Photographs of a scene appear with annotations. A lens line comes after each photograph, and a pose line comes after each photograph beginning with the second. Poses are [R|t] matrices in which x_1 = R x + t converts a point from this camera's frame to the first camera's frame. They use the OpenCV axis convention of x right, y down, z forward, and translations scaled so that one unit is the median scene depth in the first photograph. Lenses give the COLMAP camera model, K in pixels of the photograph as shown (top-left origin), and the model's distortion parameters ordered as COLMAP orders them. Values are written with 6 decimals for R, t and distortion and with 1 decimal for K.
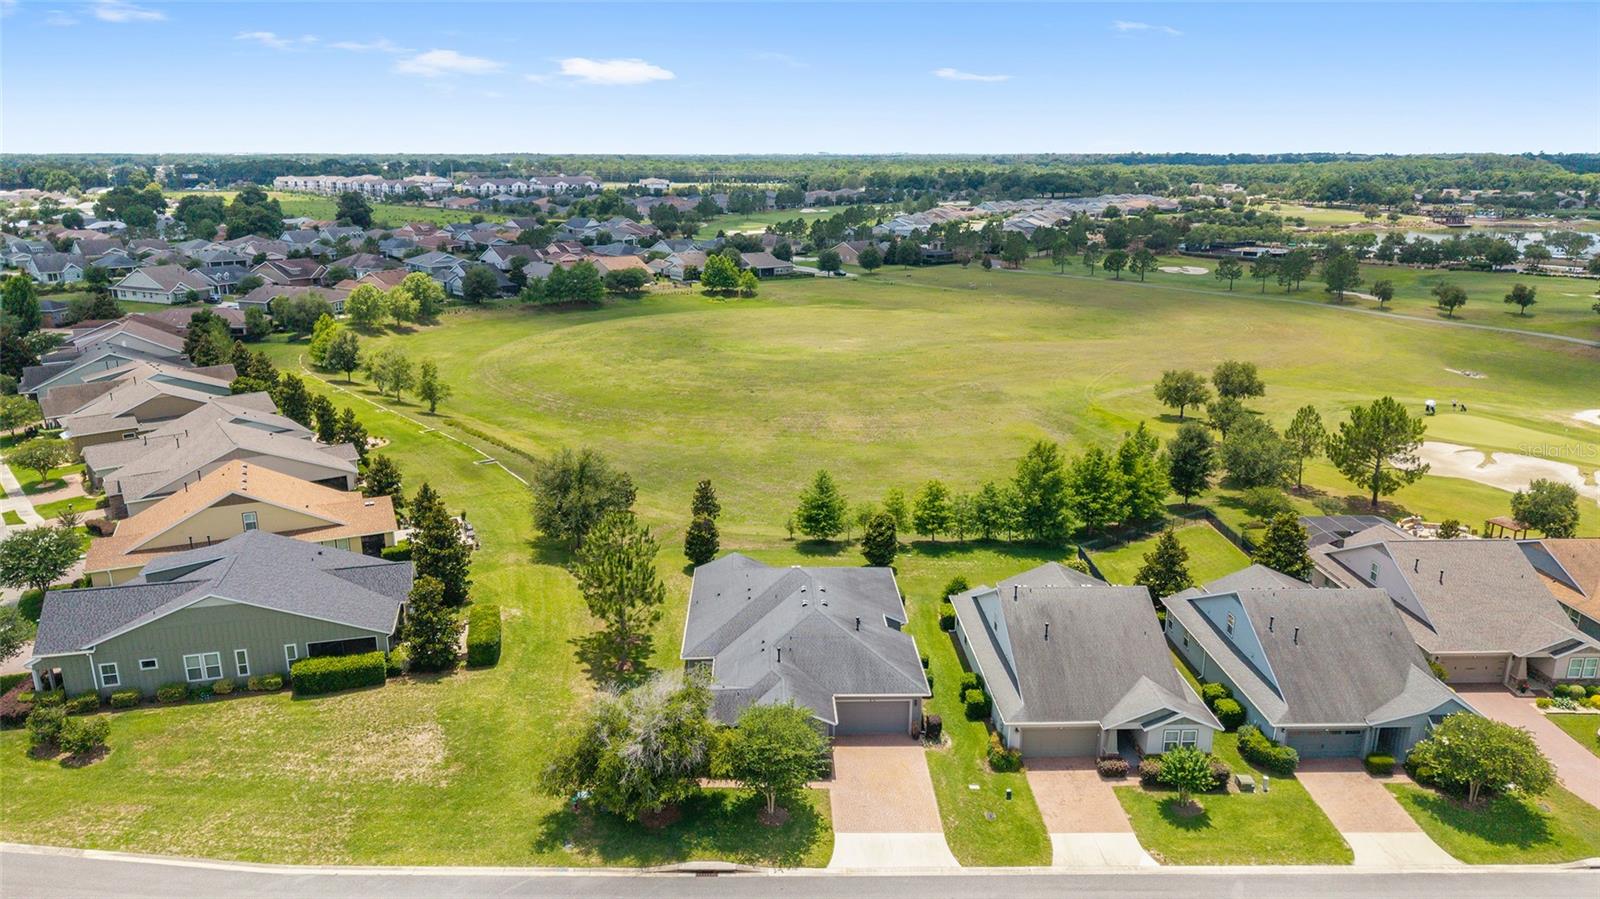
lens RADIAL K [[1101.4, 0, 800.0], [0, 1101.4, 449.5], [0, 0, 1]] dist [0.220374, -0.518031]
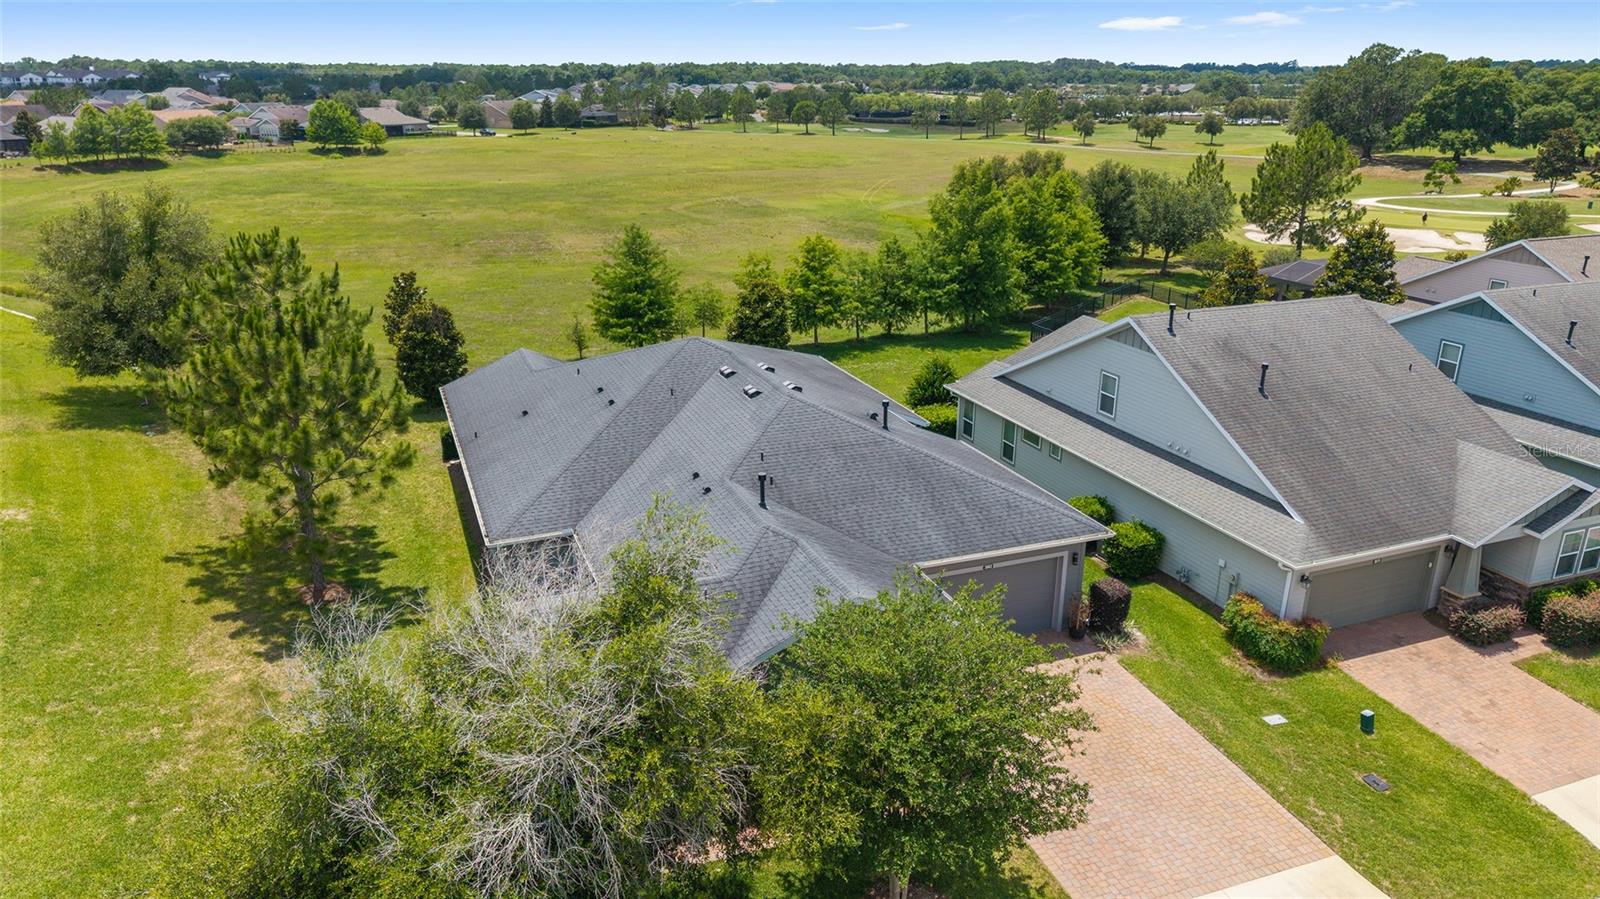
lens RADIAL K [[1108.9, 0, 800.0], [0, 1108.9, 449.5], [0, 0, 1]] dist [0.037146, -0.035269]
pose [[0.943866, -0.112032, 0.310749, -0.092629], [0.092875, 0.992786, 0.075825, 0.102768], [-0.317003, -0.042708, 0.947463, 0.452124]]
